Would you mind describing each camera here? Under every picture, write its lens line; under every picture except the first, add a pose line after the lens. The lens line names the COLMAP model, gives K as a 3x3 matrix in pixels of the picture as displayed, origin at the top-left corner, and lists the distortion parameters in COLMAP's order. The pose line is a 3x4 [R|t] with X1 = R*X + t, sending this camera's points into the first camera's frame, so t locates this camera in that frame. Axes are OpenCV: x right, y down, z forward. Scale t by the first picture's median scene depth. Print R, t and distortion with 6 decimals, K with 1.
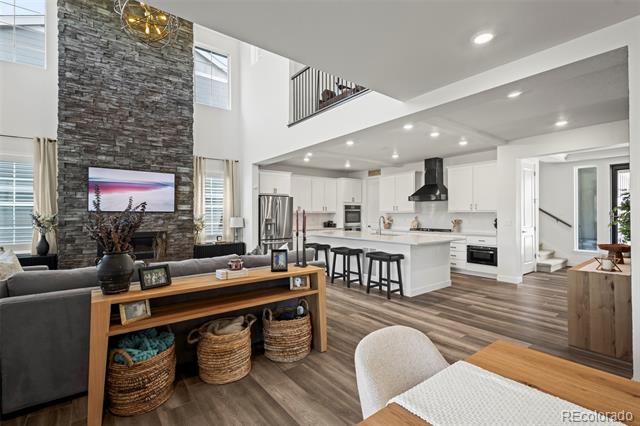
lens RADIAL K [[294.5, 0, 319.2], [0, 294.5, 213.1], [0, 0, 1]] dist [0.003454, 0.000154]
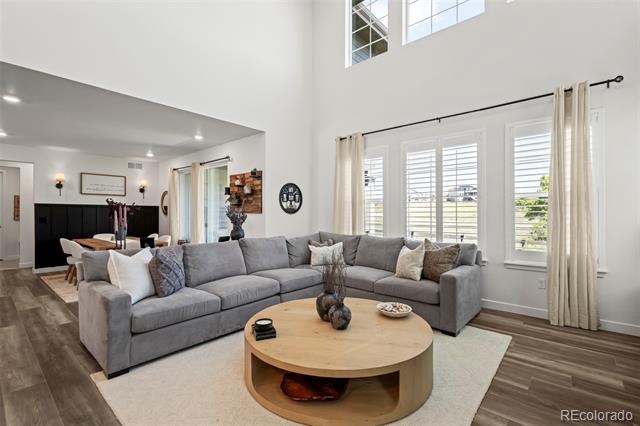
lens RADIAL K [[294.5, 0, 319.0], [0, 294.5, 211.9], [0, 0, 1]] dist [0.003454, 0.000154]
pose [[-0.980332, 0.002366, -0.197343, -0.262964], [0.004553, 0.999933, -0.010631, 0.010928], [0.197305, -0.011321, -0.980277, 1.035116]]
